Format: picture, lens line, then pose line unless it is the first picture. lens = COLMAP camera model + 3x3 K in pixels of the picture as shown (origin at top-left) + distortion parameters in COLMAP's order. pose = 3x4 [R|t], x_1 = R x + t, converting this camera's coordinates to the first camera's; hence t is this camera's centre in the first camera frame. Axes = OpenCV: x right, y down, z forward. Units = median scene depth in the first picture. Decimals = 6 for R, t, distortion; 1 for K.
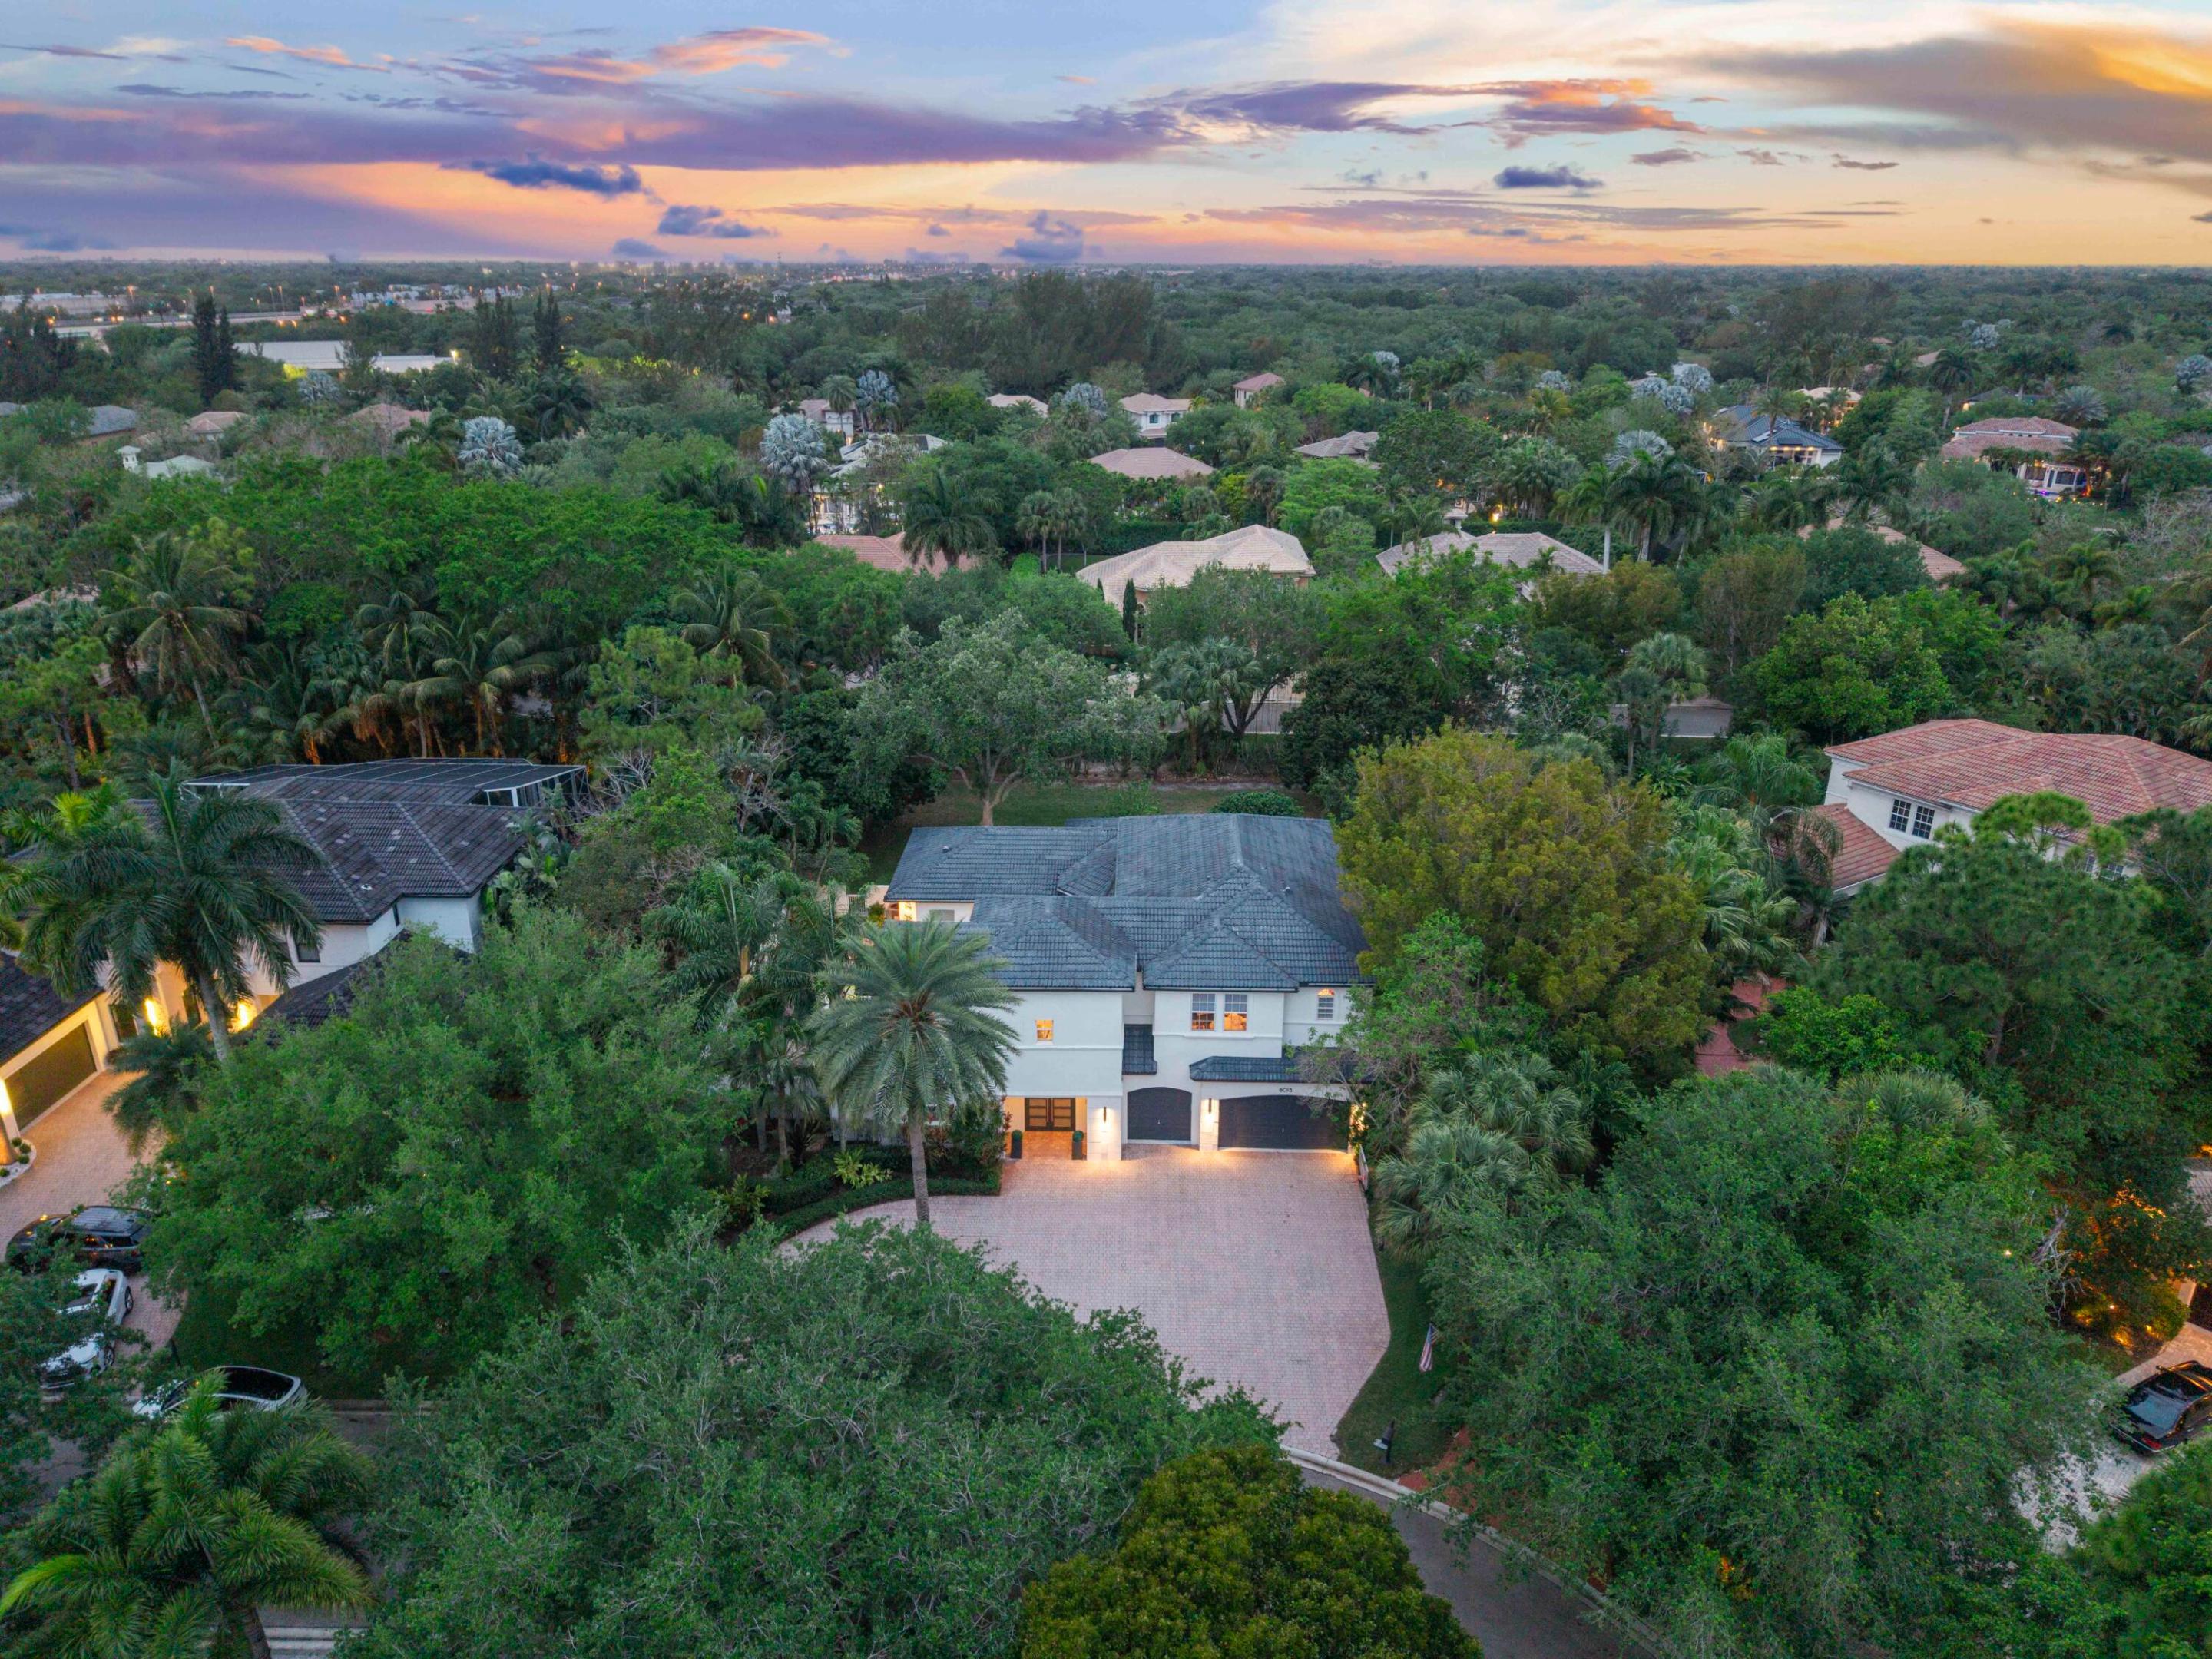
lens RADIAL K [[1503.4, 0, 1106.3], [0, 1503.4, 846.1], [0, 0, 1]] dist [0.024884, -0.008186]
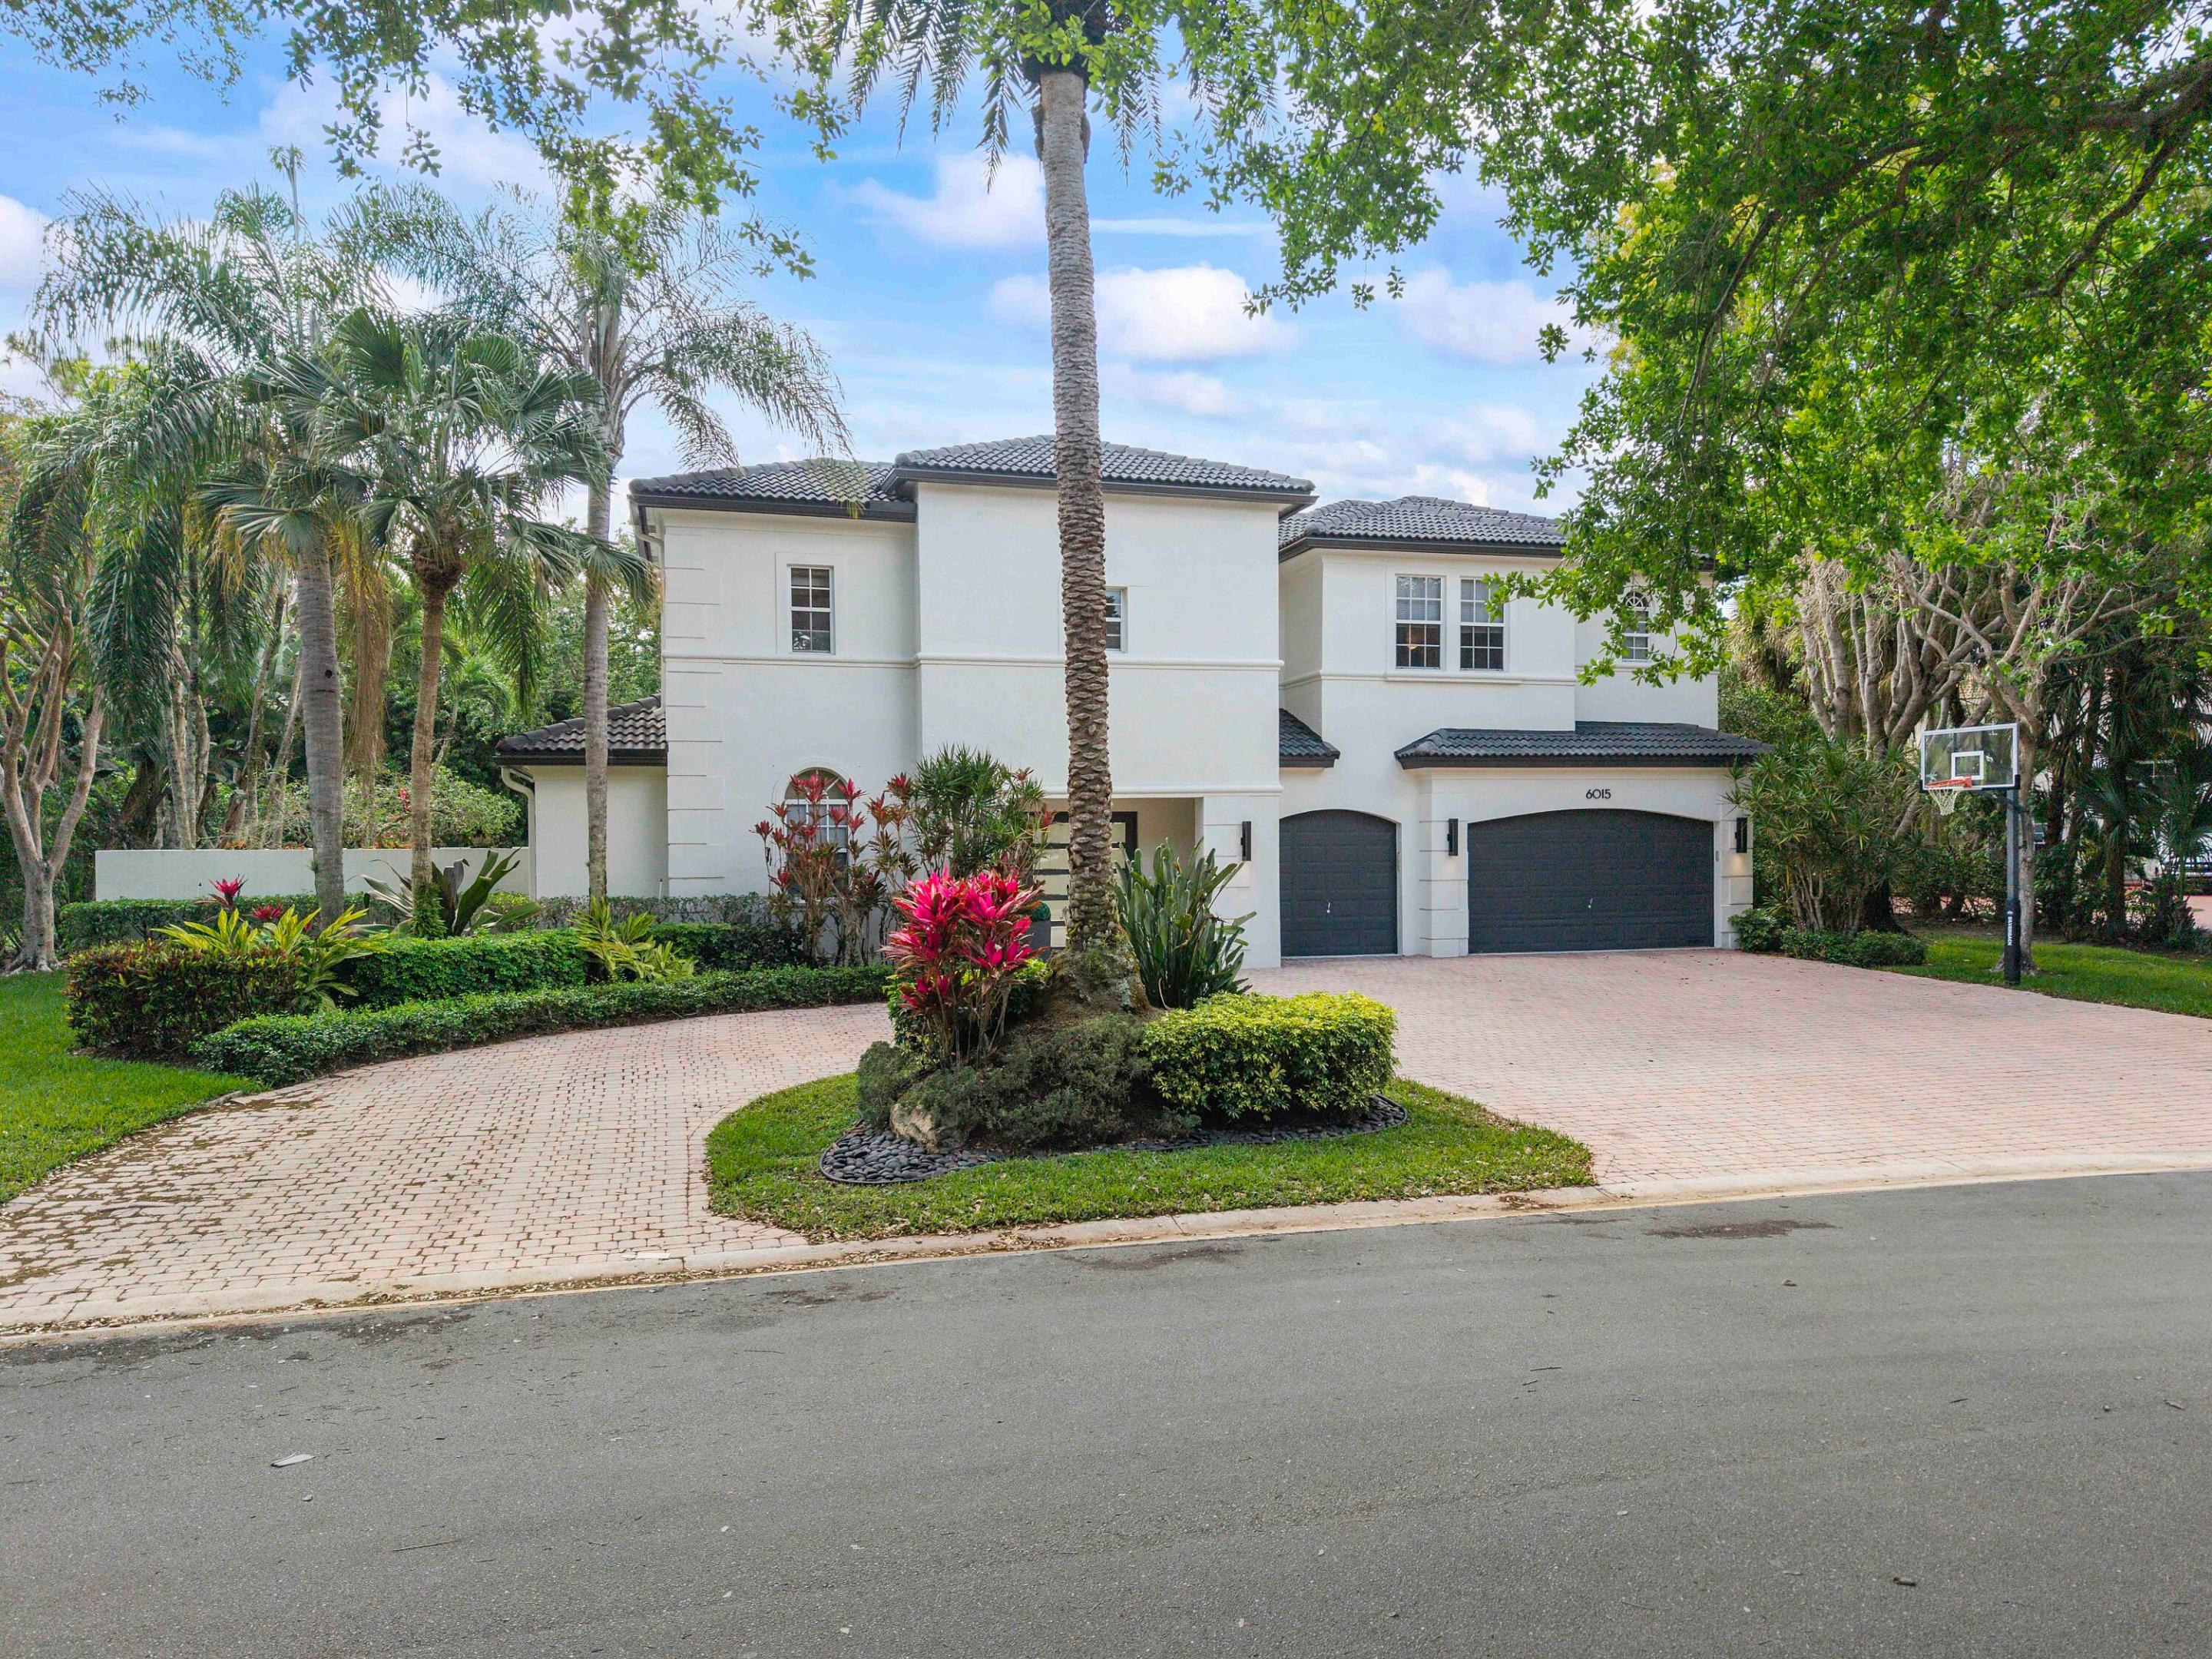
lens RADIAL K [[1543.3, 0, 1111.4], [0, 1543.3, 828.4], [0, 0, 1]] dist [-0.004147, 0.003482]
pose [[0.954591, -0.007506, 0.297826, -0.157787], [0.117238, 0.928488, -0.352371, 0.309365], [-0.273883, 0.371286, 0.887206, 0.605852]]
